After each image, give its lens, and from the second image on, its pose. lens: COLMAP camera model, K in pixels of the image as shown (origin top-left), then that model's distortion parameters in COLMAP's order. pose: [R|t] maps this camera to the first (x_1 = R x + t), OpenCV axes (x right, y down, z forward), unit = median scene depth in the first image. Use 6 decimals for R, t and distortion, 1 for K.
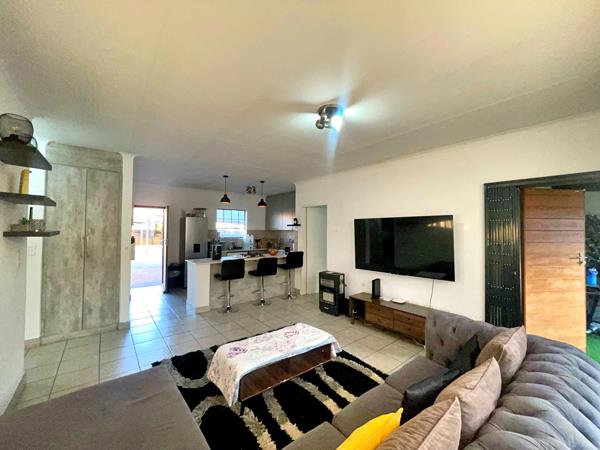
lens RADIAL K [[243.4, 0, 300.0], [0, 243.4, 225.0], [0, 0, 1]] dist [0.001657, 0.000557]
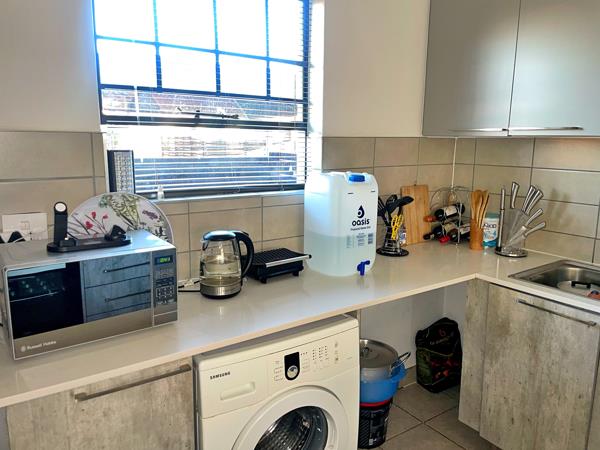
lens RADIAL K [[453.9, 0, 301.9], [0, 453.9, 214.1], [0, 0, 1]] dist [-0.000753, -0.002199]
pose [[0.997509, 0.015850, -0.068731, -0.320026], [-0.002814, 0.982593, 0.185753, 0.024556], [0.070479, -0.185097, 0.980190, 1.091749]]
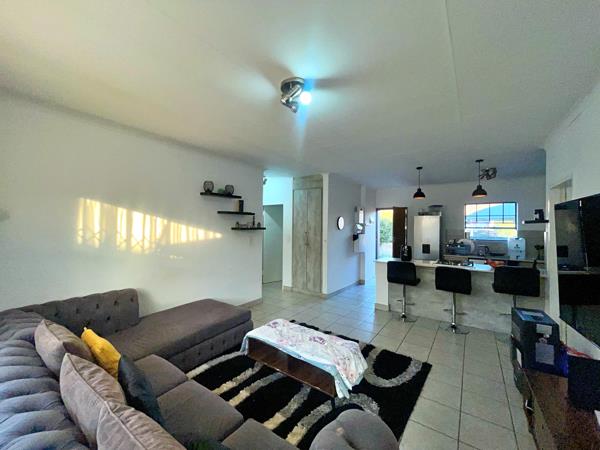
lens RADIAL K [[243.4, 0, 300.0], [0, 243.4, 225.0], [0, 0, 1]] dist [0.001657, 0.000557]
pose [[0.271173, -0.010863, -0.962469, 0.416346], [0.007521, 0.999930, -0.009166, 0.010563], [0.962501, -0.004753, 0.271236, 0.342114]]
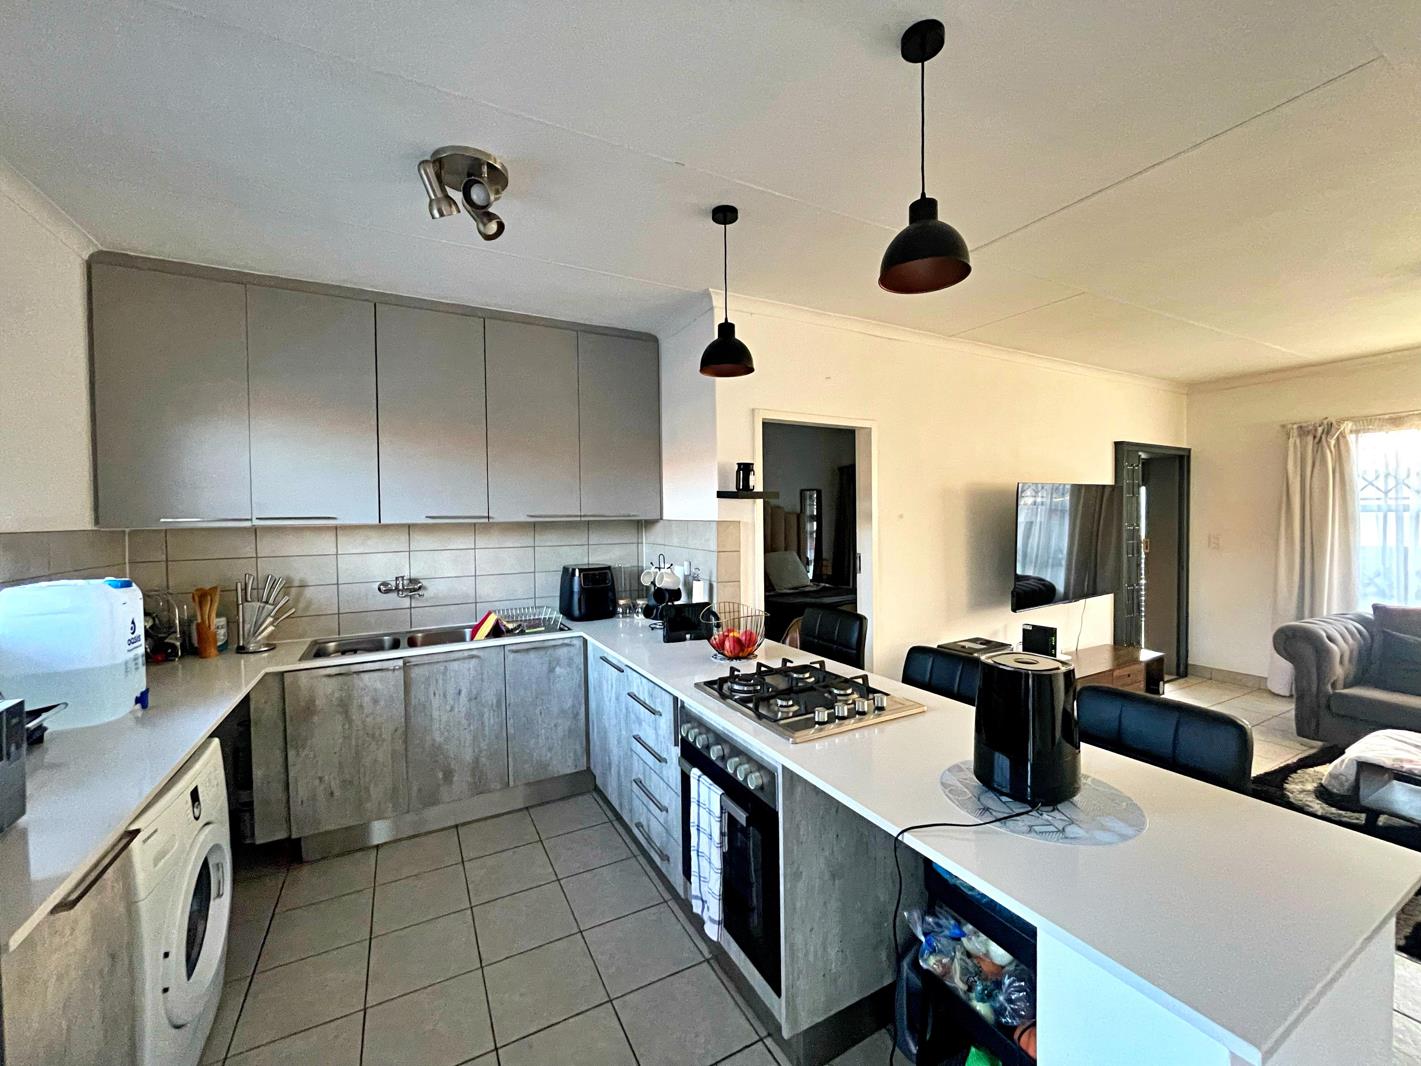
lens RADIAL K [[569.4, 0, 707.8], [0, 569.4, 530.5], [0, 0, 1]] dist [-0.006948, -0.000232]
pose [[0.182235, -0.029954, 0.982799, -0.577625], [-0.004608, 0.999499, 0.031317, 0.017835], [-0.983244, -0.010236, 0.182006, 1.036585]]
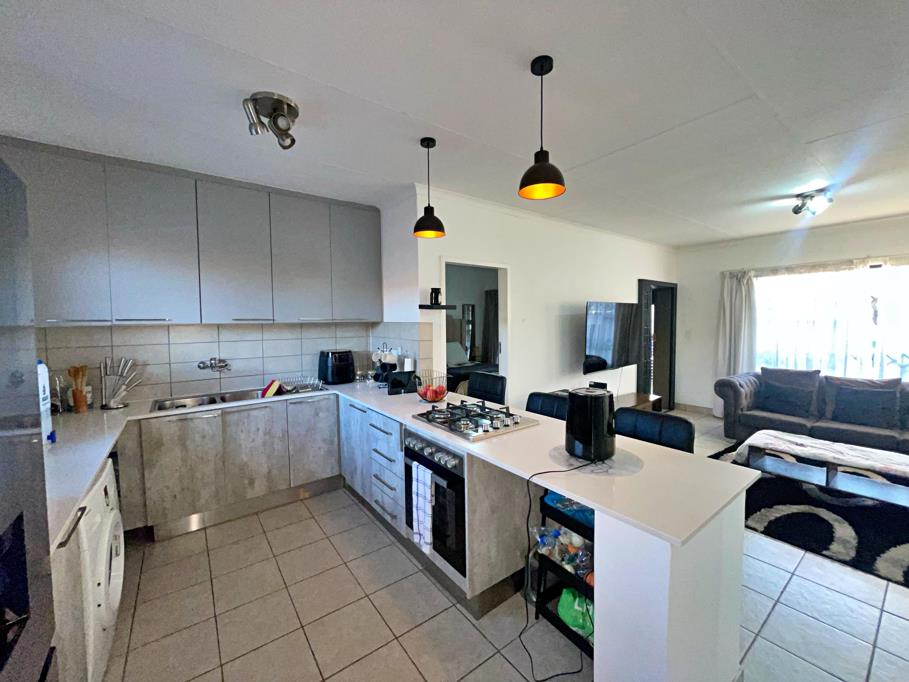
lens RADIAL K [[364.2, 0, 452.8], [0, 364.2, 339.4], [0, 0, 1]] dist [-0.006948, -0.000232]
pose [[0.036836, -0.053884, 0.997868, -0.624163], [-0.008094, 0.998496, 0.054216, 0.020799], [-0.999289, -0.010074, 0.036345, 1.051871]]
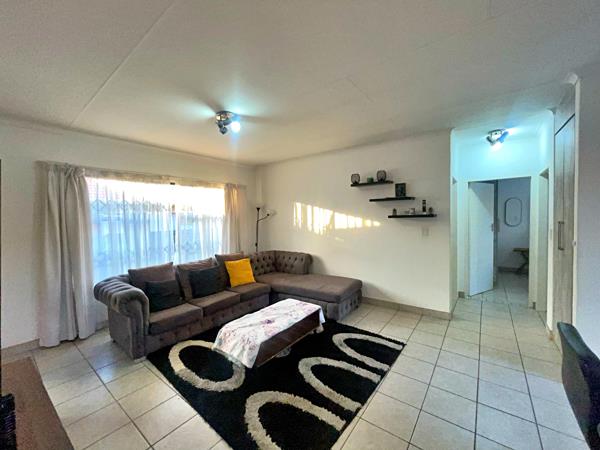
lens RADIAL K [[240.4, 0, 298.9], [0, 240.4, 224.0], [0, 0, 1]] dist [-0.006948, -0.000232]
pose [[-0.971220, 0.020986, -0.237257, 0.033330], [0.018172, 0.999736, 0.014041, 0.020392], [0.237489, 0.009325, -0.971345, 0.979163]]
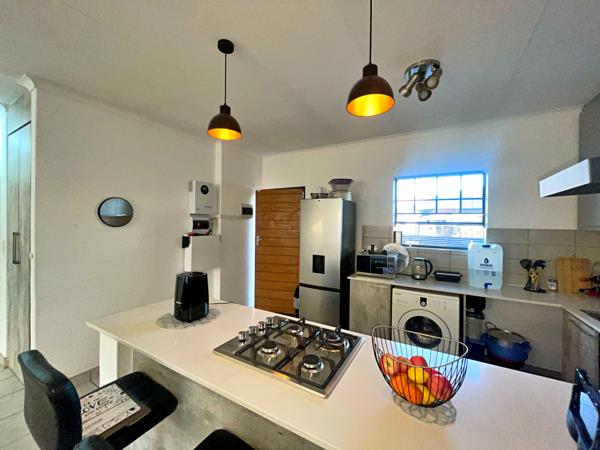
lens RADIAL K [[243.4, 0, 300.0], [0, 243.4, 225.0], [0, 0, 1]] dist [0.001657, 0.000557]
pose [[0.354008, 0.003759, -0.935235, 0.008359], [0.004672, 0.999972, 0.005788, 0.019787], [0.935231, -0.006419, 0.353980, 0.965887]]
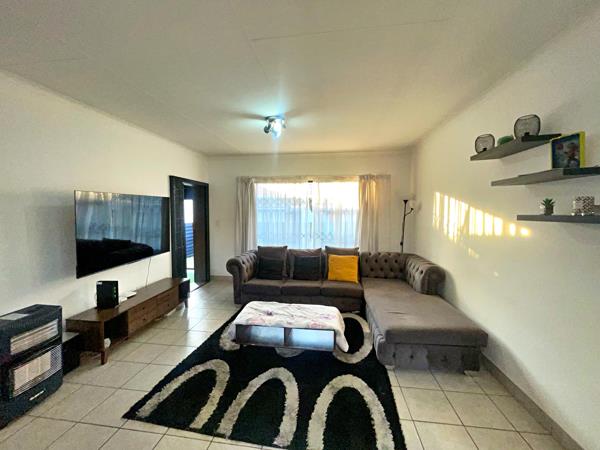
lens RADIAL K [[240.4, 0, 298.9], [0, 240.4, 224.0], [0, 0, 1]] dist [-0.006948, -0.000232]
pose [[-0.686632, -0.046680, 0.725505, -0.410165], [-0.016652, 0.998684, 0.048497, 0.011651], [-0.726814, 0.021219, -0.686506, 0.792571]]
